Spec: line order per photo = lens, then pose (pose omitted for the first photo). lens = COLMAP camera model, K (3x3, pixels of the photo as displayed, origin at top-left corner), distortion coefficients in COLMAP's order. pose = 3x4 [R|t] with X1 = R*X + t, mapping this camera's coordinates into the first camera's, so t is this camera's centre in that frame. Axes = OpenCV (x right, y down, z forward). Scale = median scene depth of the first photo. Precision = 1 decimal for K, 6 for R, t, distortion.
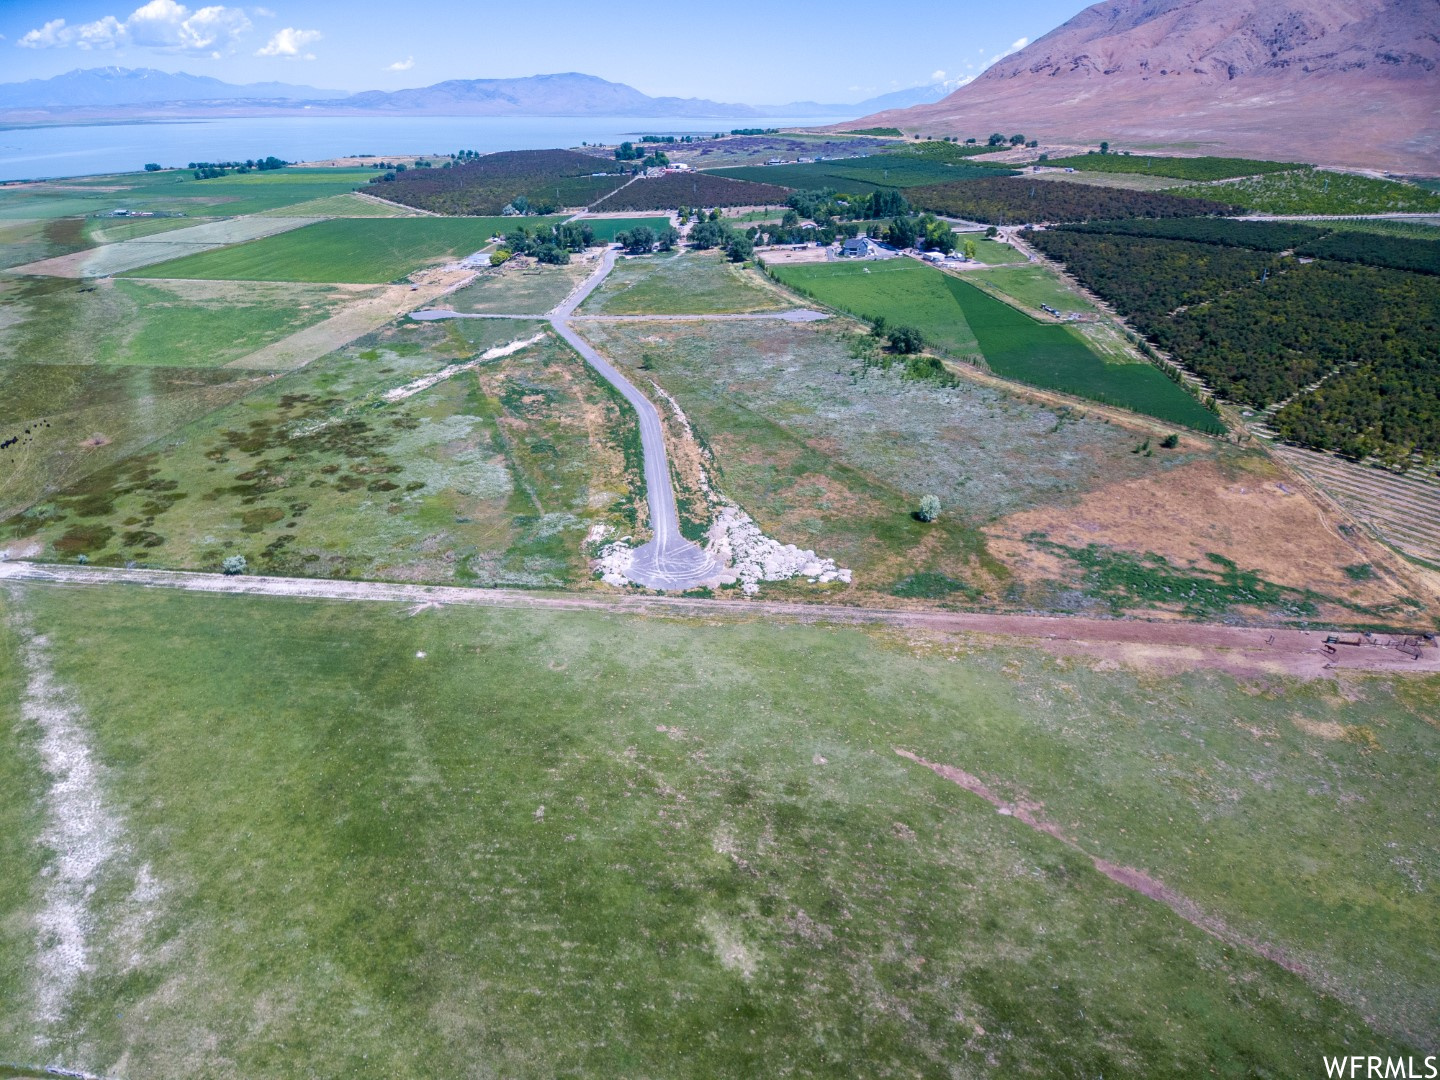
lens RADIAL K [[860.2, 0, 688.2], [0, 860.2, 566.1], [0, 0, 1]] dist [0.089327, -0.119799]
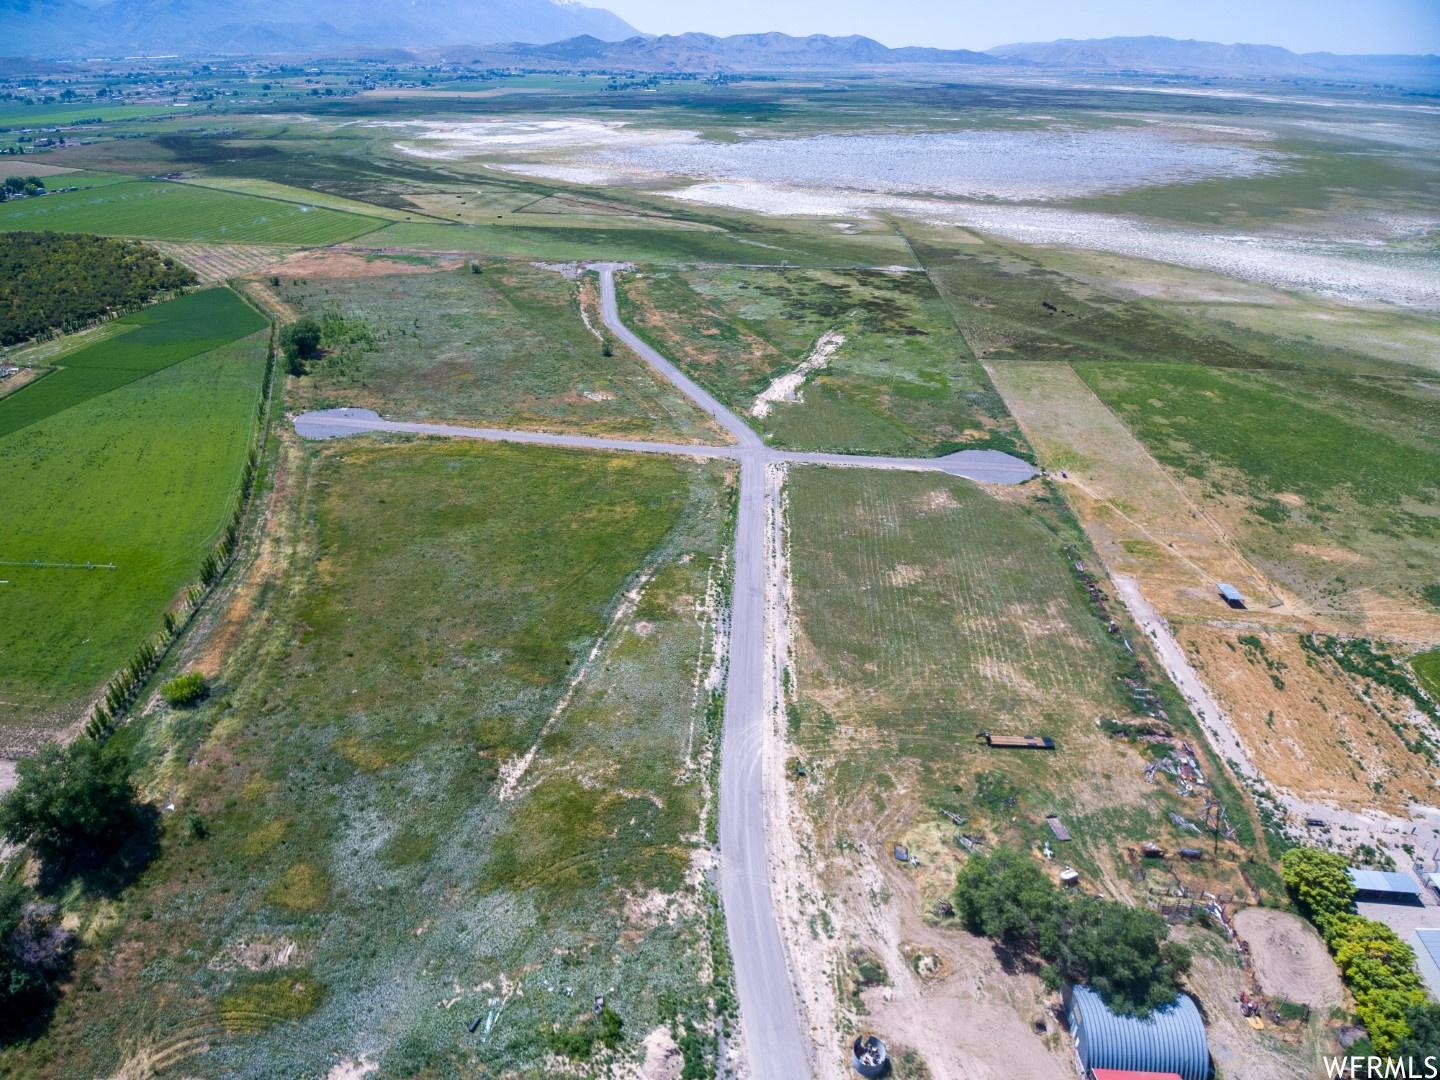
lens RADIAL K [[860.2, 0, 688.2], [0, 860.2, 566.1], [0, 0, 1]] dist [0.089327, -0.119799]
pose [[-0.999852, -0.003321, -0.016910, -0.166088], [-0.016065, 0.534668, 0.844909, -1.250208], [0.006235, 0.845055, -0.534642, 2.355823]]
